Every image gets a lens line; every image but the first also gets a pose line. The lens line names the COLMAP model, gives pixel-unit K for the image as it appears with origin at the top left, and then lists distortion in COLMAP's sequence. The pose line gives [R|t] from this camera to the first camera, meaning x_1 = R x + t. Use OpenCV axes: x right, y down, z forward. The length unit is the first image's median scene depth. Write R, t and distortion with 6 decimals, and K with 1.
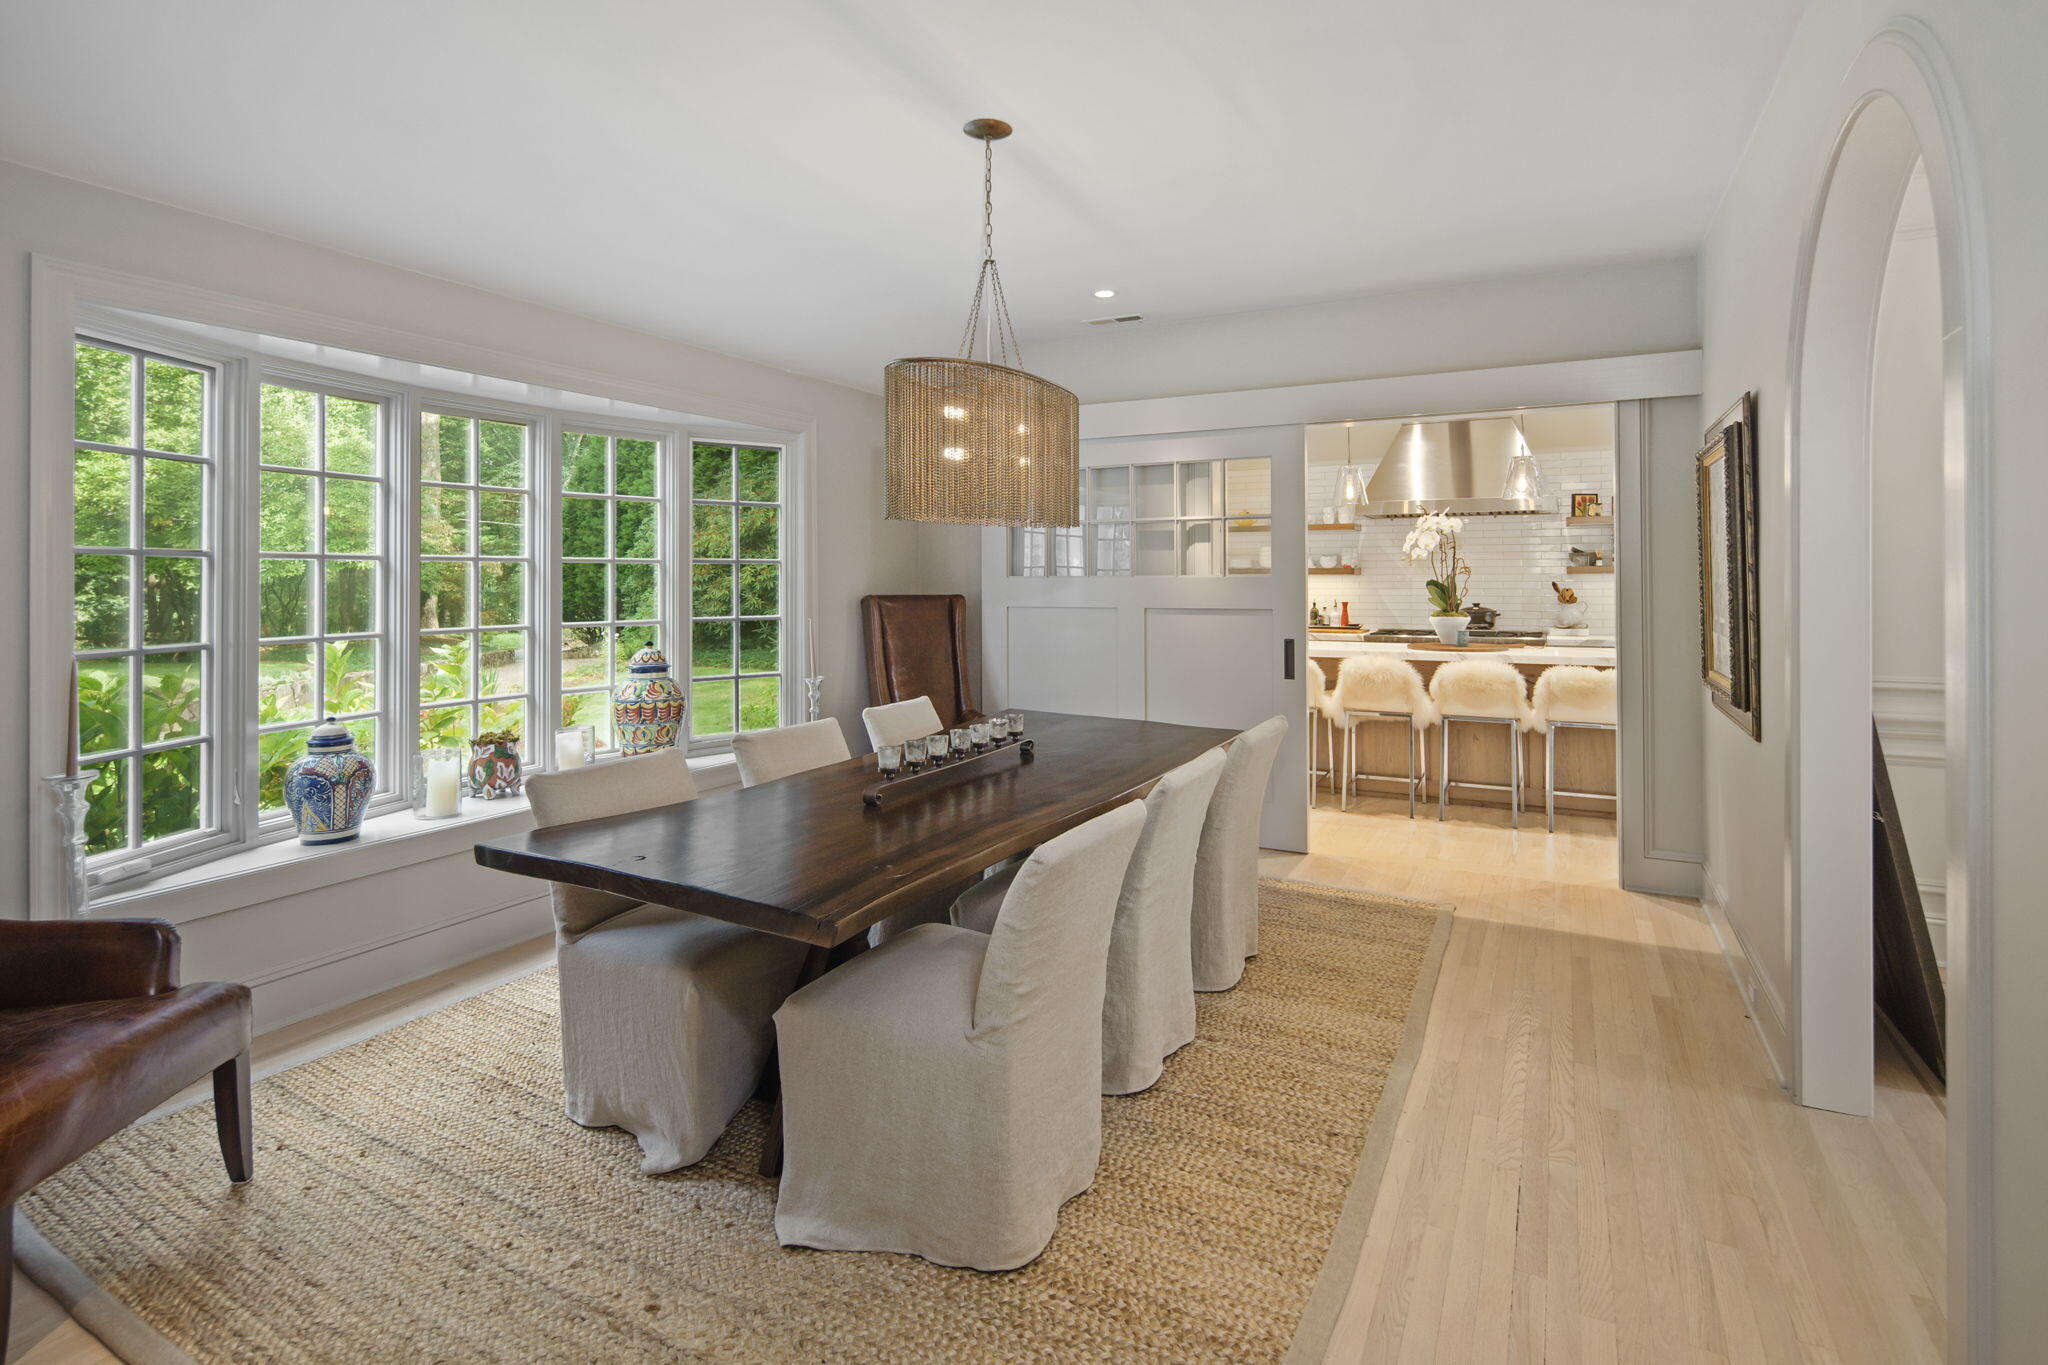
lens RADIAL K [[998.1, 0, 1024.0], [0, 998.1, 576.9], [0, 0, 1]] dist [0.000312, 0.000056]
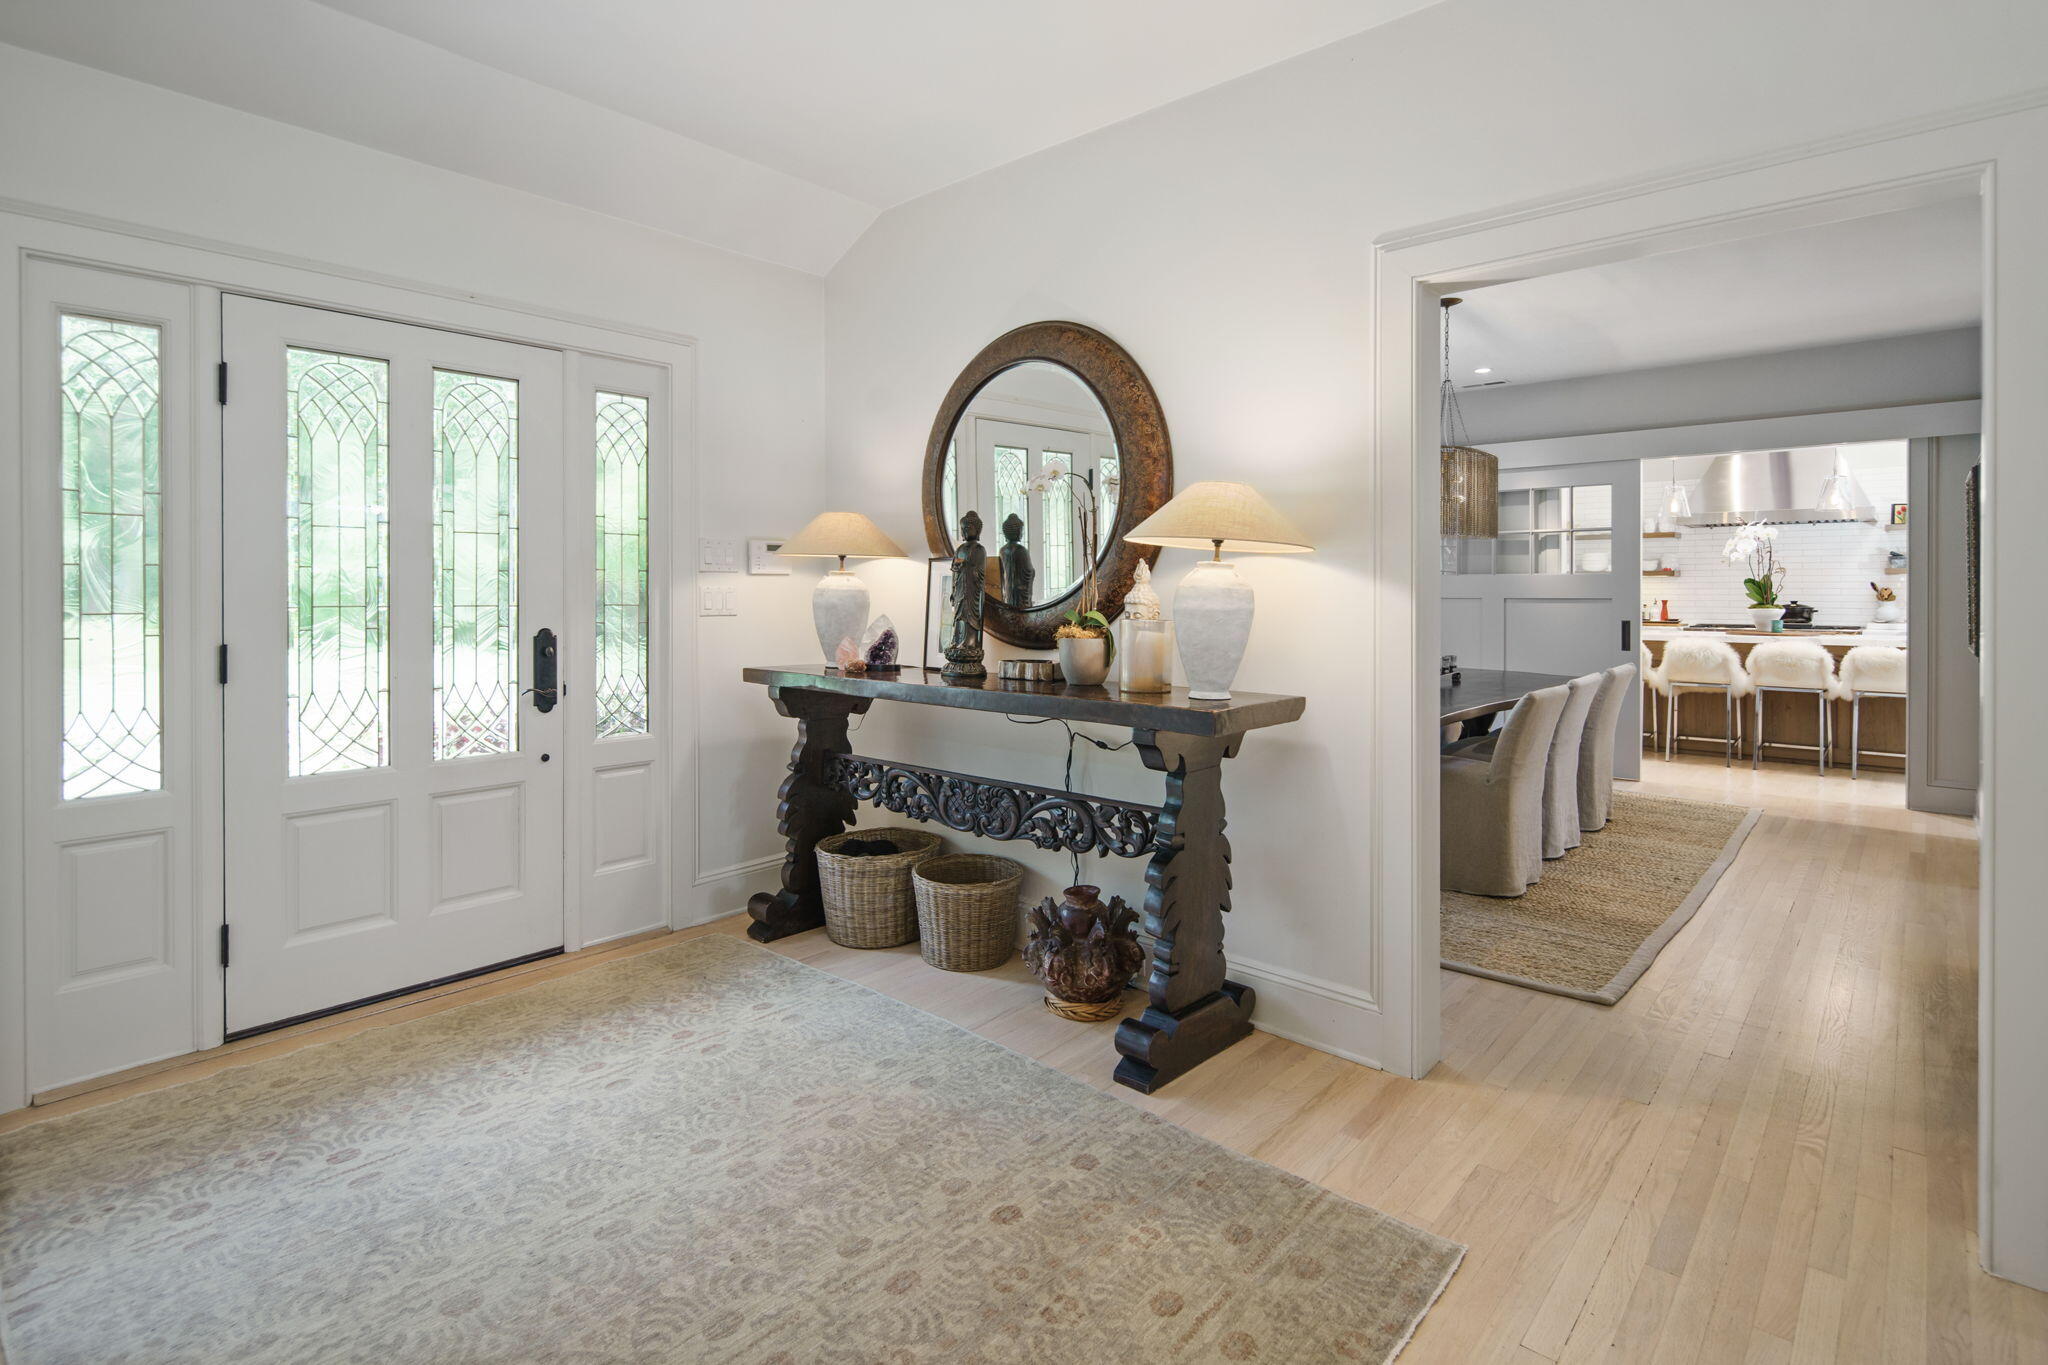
lens RADIAL K [[1029.8, 0, 1022.1], [0, 1029.8, 602.9], [0, 0, 1]] dist [-0.002017, -0.001106]
pose [[0.973162, 0.004262, -0.230084, -0.174816], [-0.001037, 0.999900, 0.014136, 0.017017], [0.230121, -0.013518, 0.973068, -0.449287]]
